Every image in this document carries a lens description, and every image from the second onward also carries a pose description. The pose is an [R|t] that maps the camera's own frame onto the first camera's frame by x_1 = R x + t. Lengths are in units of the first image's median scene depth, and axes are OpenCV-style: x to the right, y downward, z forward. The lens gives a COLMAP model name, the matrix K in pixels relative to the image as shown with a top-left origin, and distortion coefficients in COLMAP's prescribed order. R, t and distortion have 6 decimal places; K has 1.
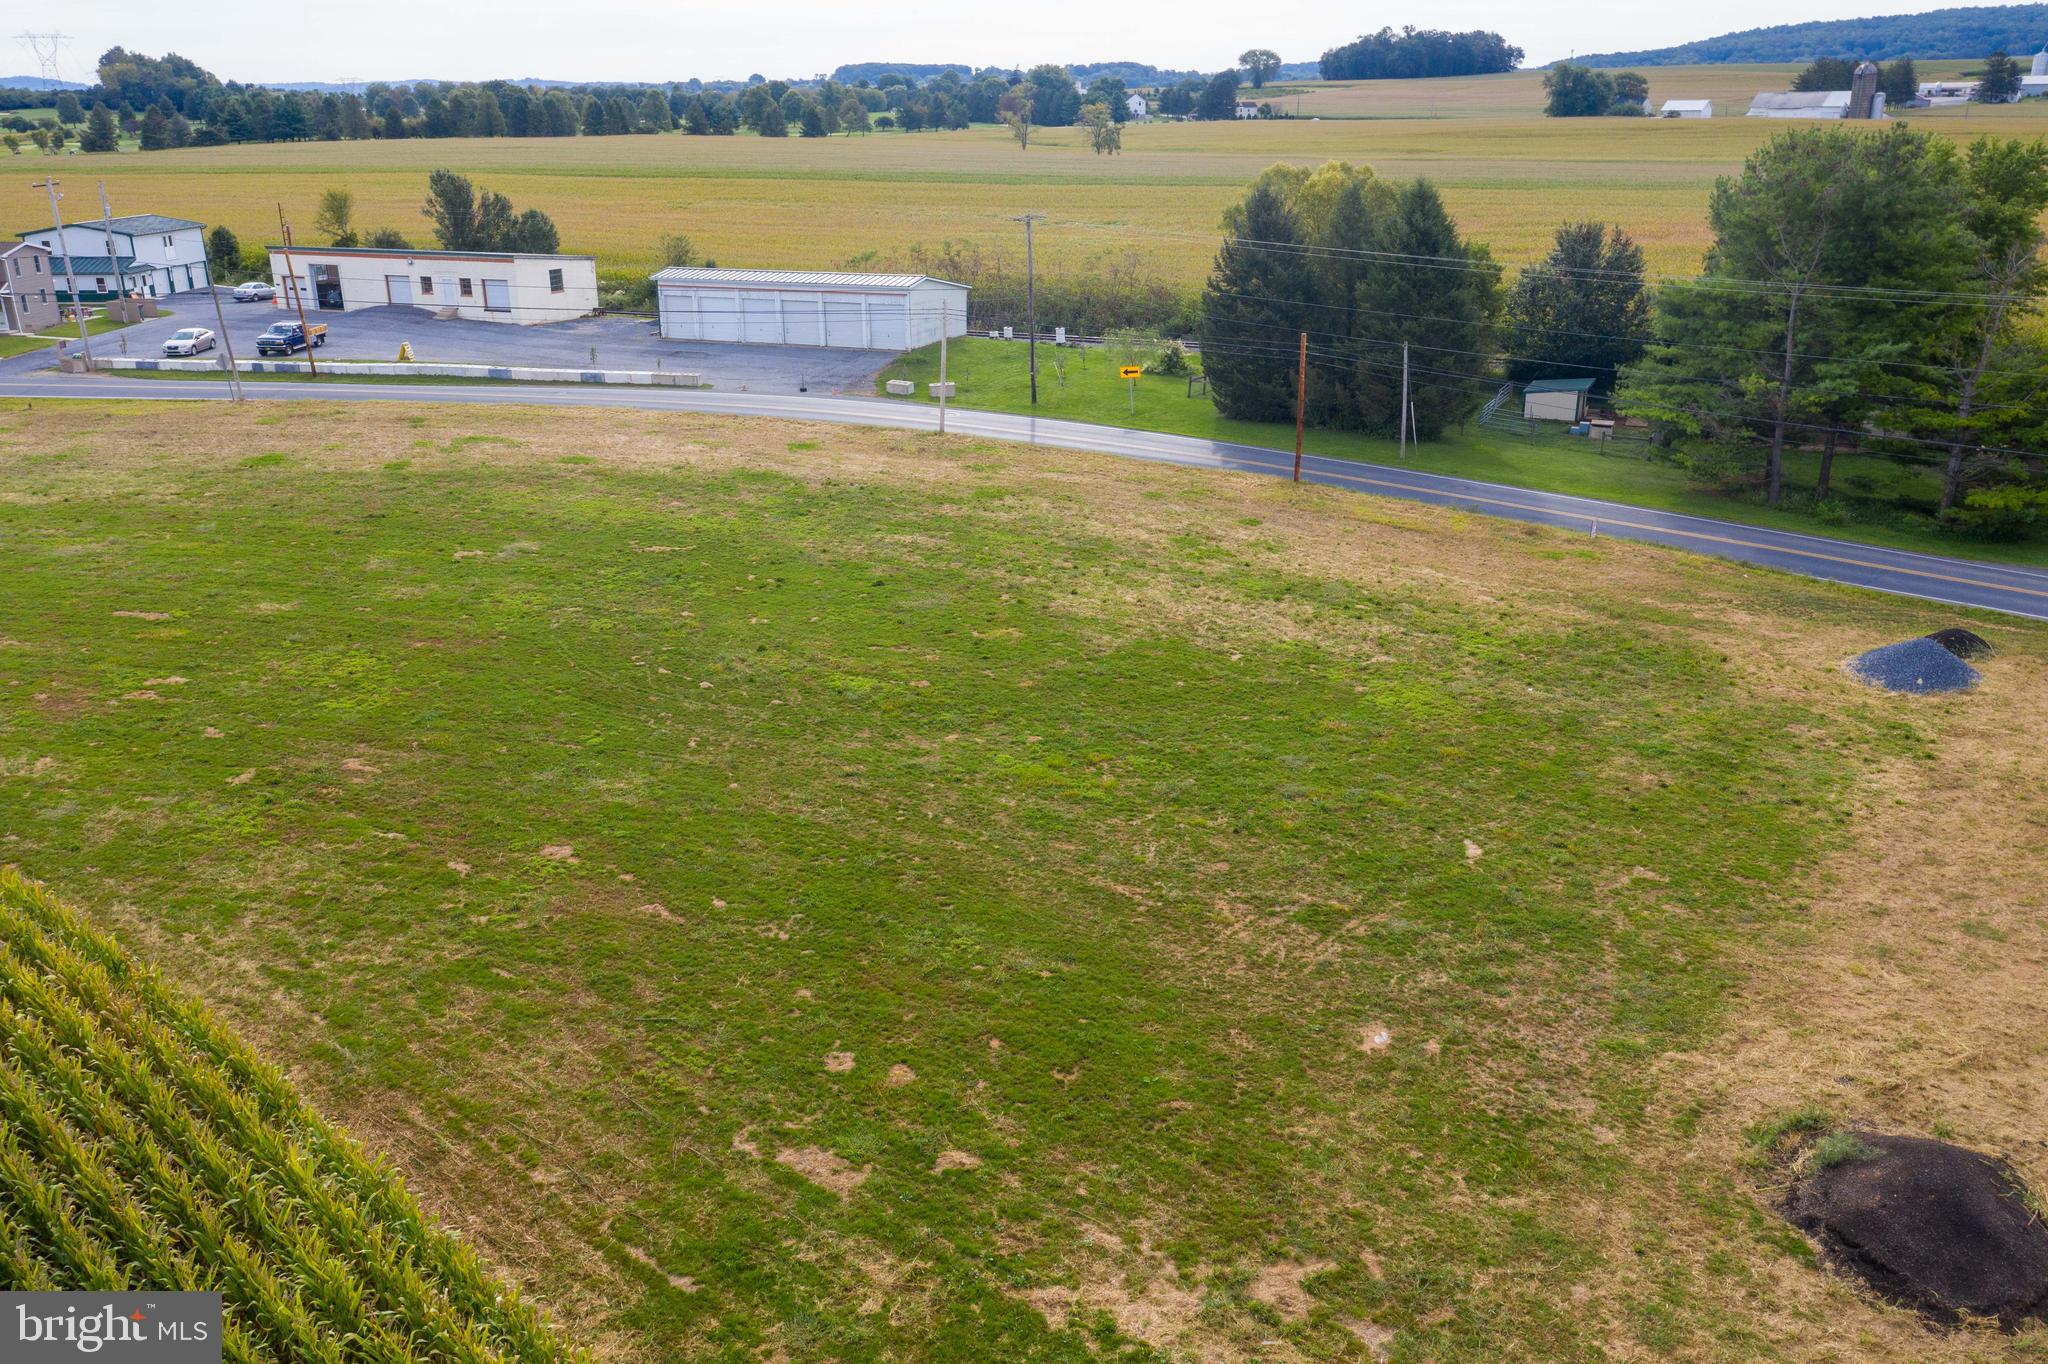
lens RADIAL K [[1640.8, 0, 1018.7], [0, 1640.8, 689.7], [0, 0, 1]] dist [0.008480, 0.006944]
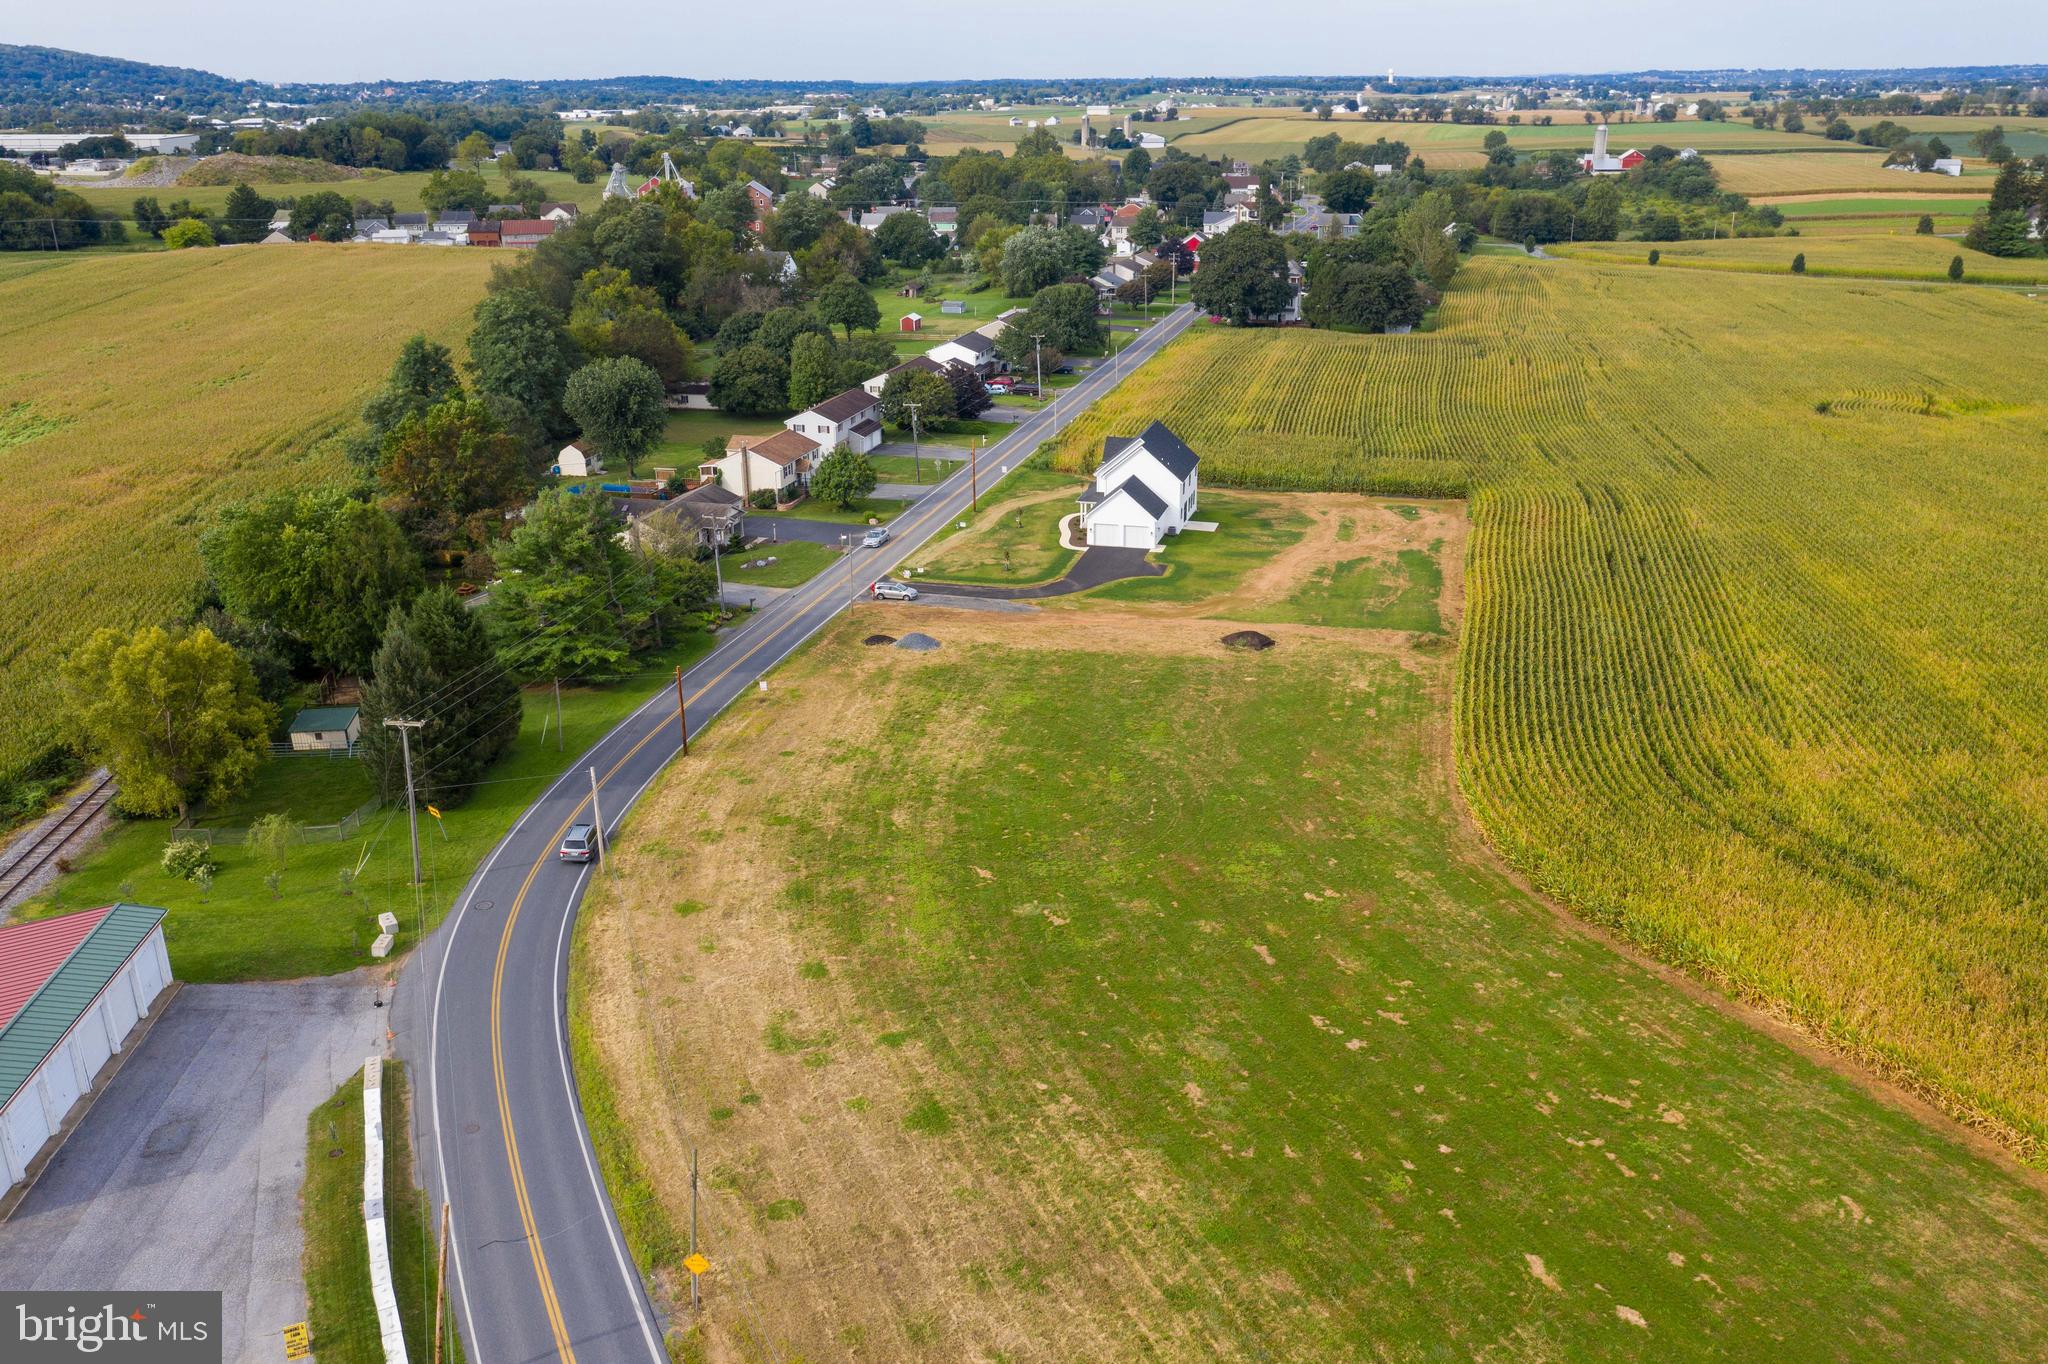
lens RADIAL K [[1640.8, 0, 1034.4], [0, 1640.8, 689.6], [0, 0, 1]] dist [0.008480, 0.006944]
pose [[-0.492793, -0.288552, 0.820910, -1.616275], [0.304054, 0.826843, 0.473162, -1.046654], [-0.815295, 0.482772, -0.319727, 1.536725]]
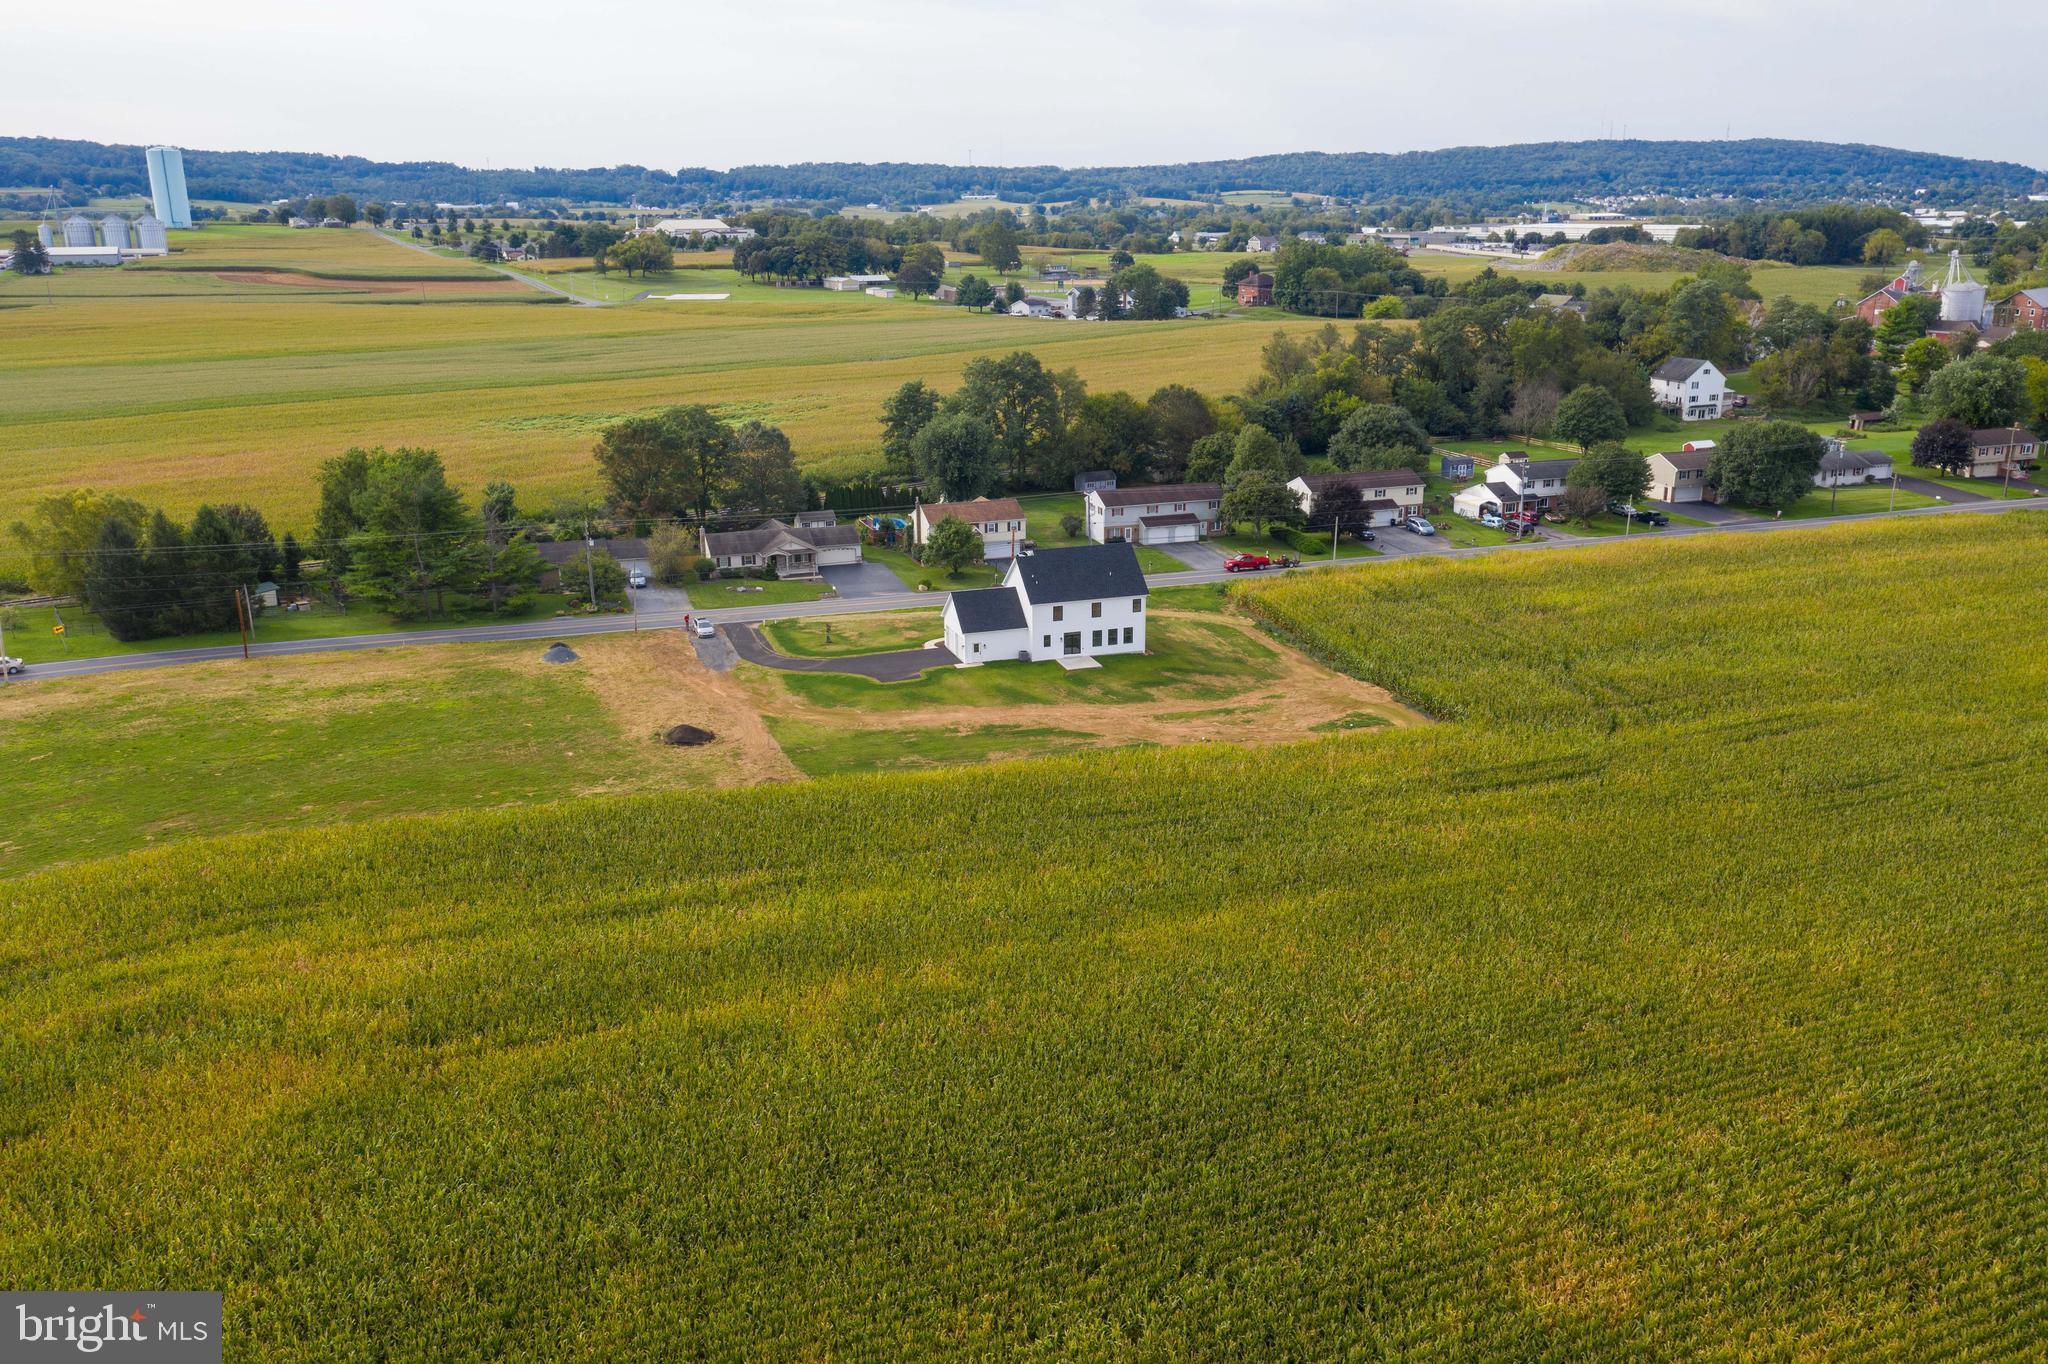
lens RADIAL K [[1640.8, 0, 1009.5], [0, 1640.8, 689.0], [0, 0, 1]] dist [0.008480, 0.006944]
pose [[0.471940, -0.248877, 0.845774, -1.493860], [0.300913, 0.947192, 0.110811, -0.037446], [-0.828688, 0.202208, 0.521908, -1.160742]]
